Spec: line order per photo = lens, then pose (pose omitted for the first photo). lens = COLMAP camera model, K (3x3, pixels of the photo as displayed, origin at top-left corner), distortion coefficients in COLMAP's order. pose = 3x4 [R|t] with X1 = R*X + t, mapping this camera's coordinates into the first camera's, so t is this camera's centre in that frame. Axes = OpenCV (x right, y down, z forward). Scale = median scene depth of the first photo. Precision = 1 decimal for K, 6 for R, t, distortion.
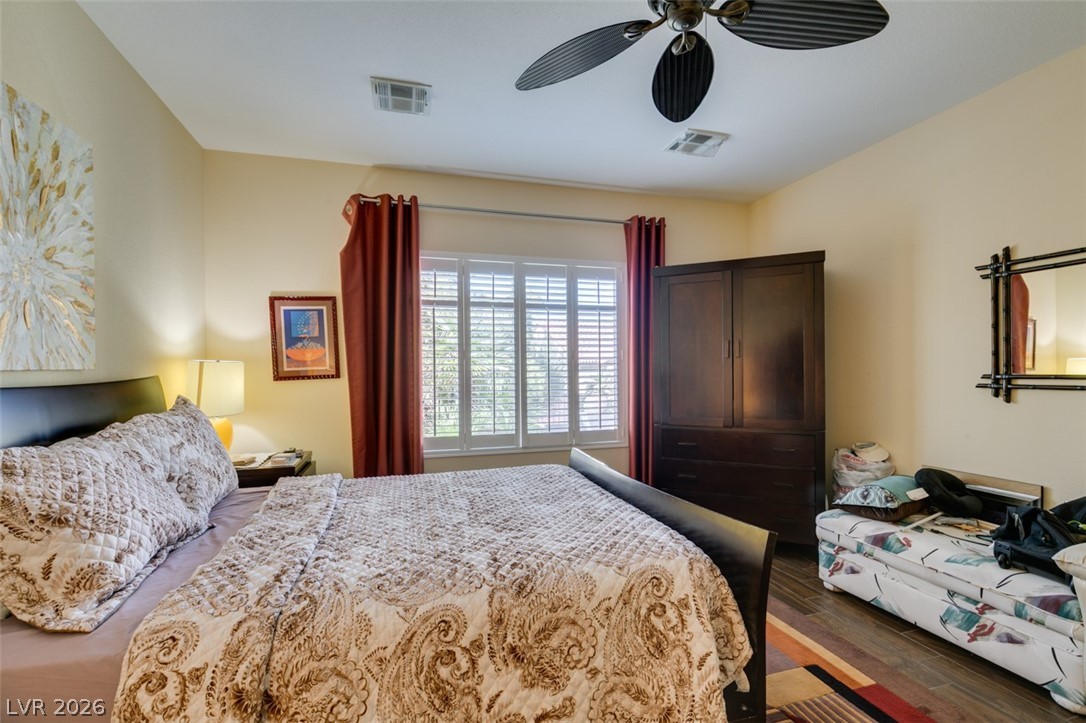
lens RADIAL K [[484.7, 0, 544.6], [0, 484.7, 367.5], [0, 0, 1]] dist [0.002574, -0.000989]
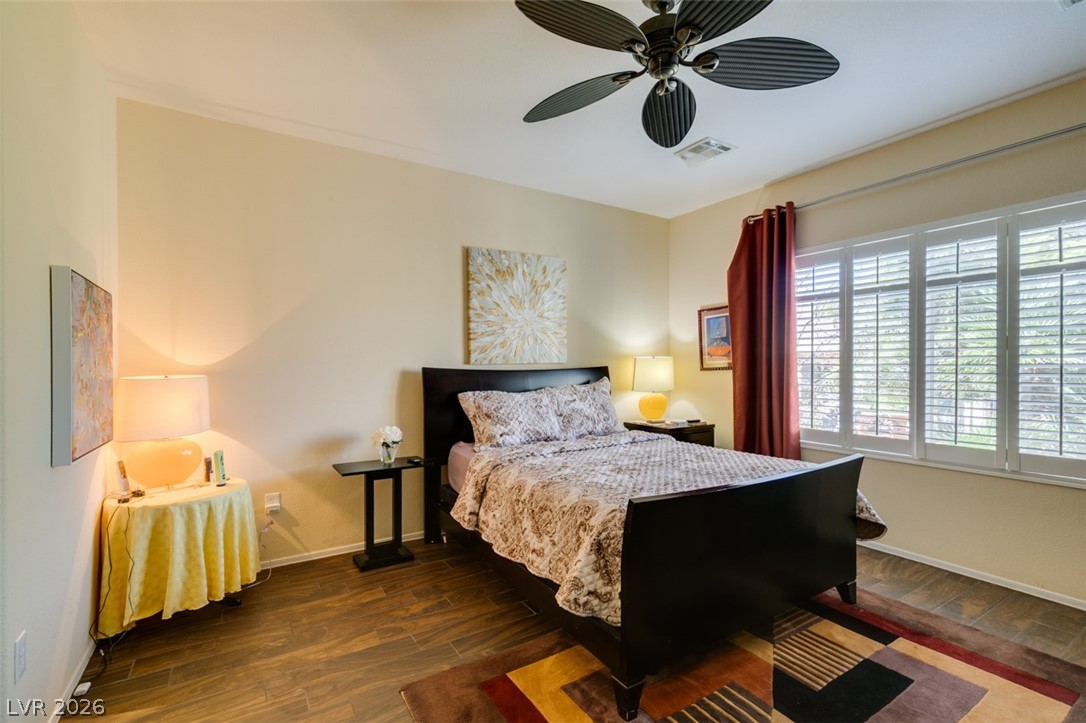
lens RADIAL K [[484.7, 0, 544.2], [0, 484.7, 363.4], [0, 0, 1]] dist [0.002574, -0.000989]
pose [[0.267698, 0.003770, -0.963495, 0.701891], [0.005072, 0.999973, 0.005322, -0.003891], [0.963489, -0.006312, 0.267672, 0.210778]]
